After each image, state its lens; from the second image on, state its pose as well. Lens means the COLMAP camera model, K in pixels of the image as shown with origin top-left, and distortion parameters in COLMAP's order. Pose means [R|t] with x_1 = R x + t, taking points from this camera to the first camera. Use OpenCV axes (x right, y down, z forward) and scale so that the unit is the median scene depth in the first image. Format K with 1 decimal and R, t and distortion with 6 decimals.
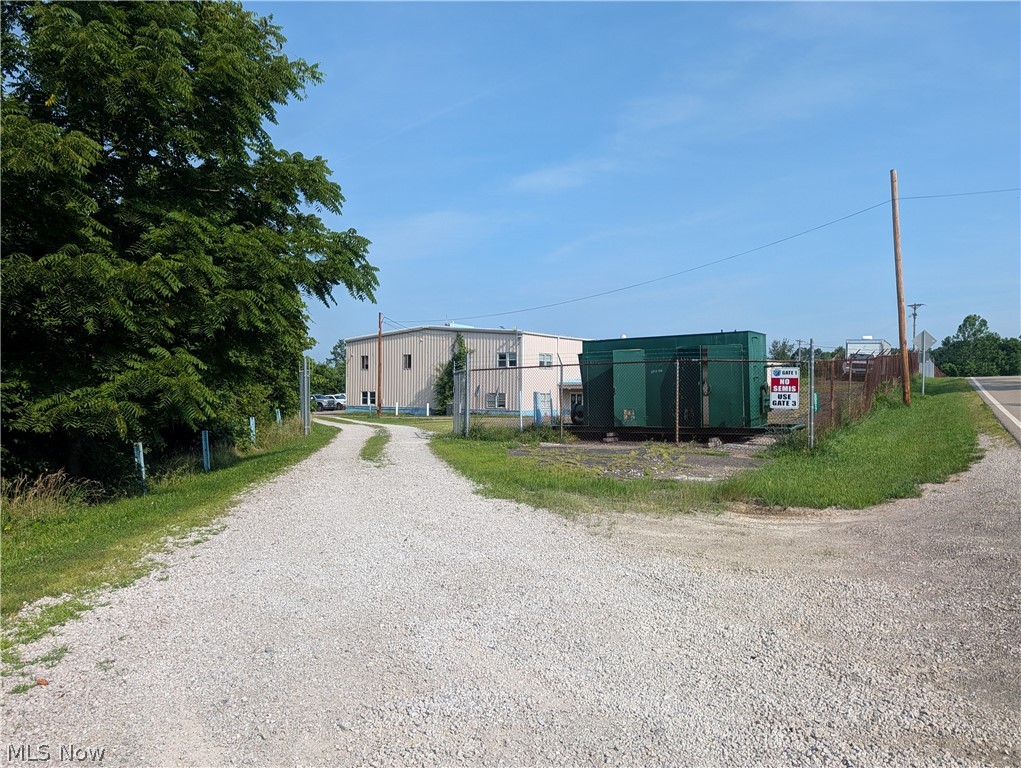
lens RADIAL K [[727.2, 0, 510.5], [0, 727.2, 384.0], [0, 0, 1]] dist [0.026127, -0.020986]
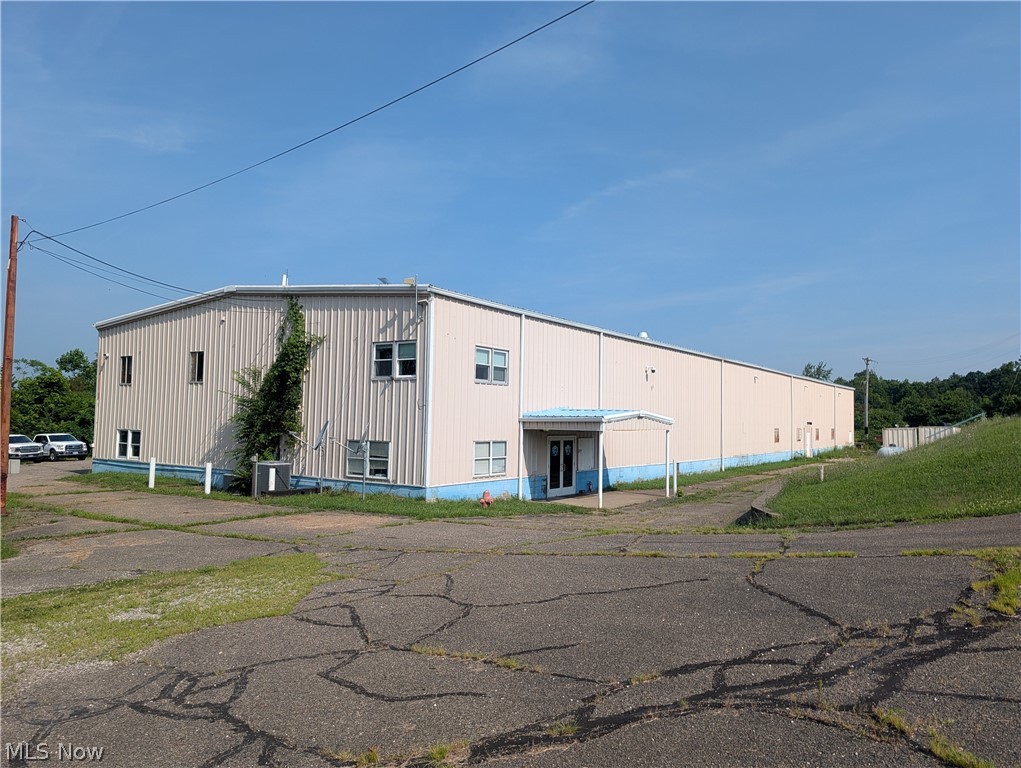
lens RADIAL K [[727.2, 0, 510.5], [0, 727.2, 384.0], [0, 0, 1]] dist [0.026127, -0.020986]
pose [[0.999506, 0.011902, 0.029099, 0.046901], [-0.010680, 0.999069, -0.041794, -0.002891], [-0.029569, 0.041463, 0.998702, 0.568626]]
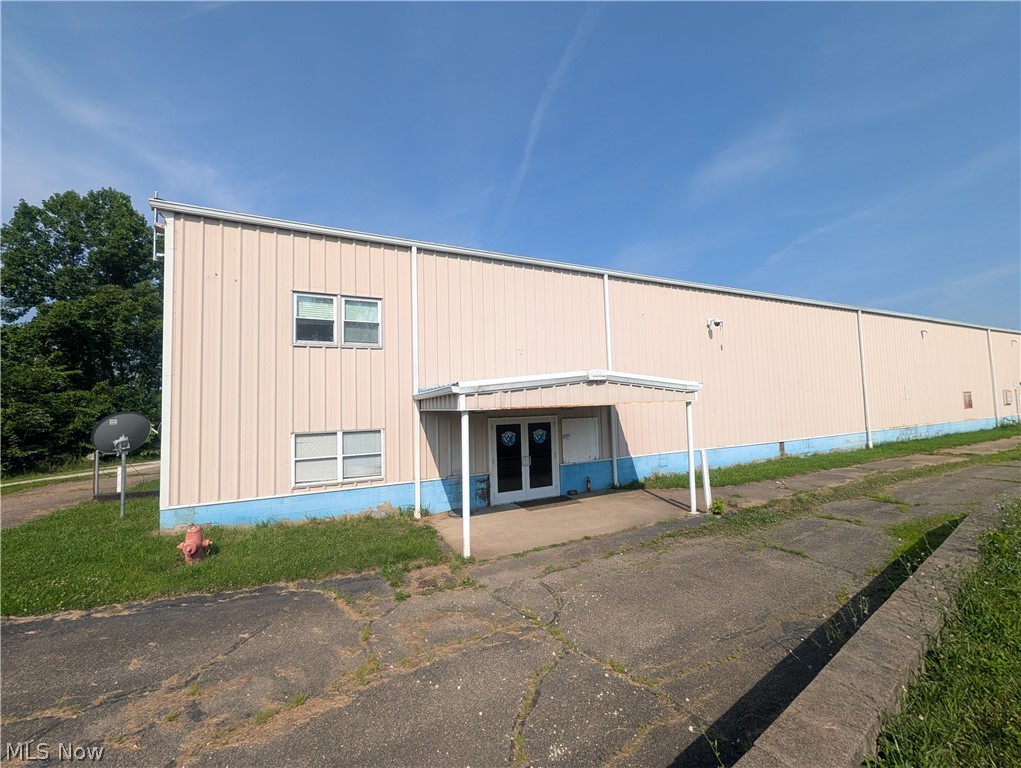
lens RADIAL K [[393.1, 0, 515.2], [0, 393.1, 389.6], [0, 0, 1]] dist [-0.000145, 0.000407]
pose [[0.882498, -0.052847, -0.467338, 0.181573], [0.040369, 0.998511, -0.036681, 0.004772], [0.468581, 0.013505, 0.883317, 0.886386]]
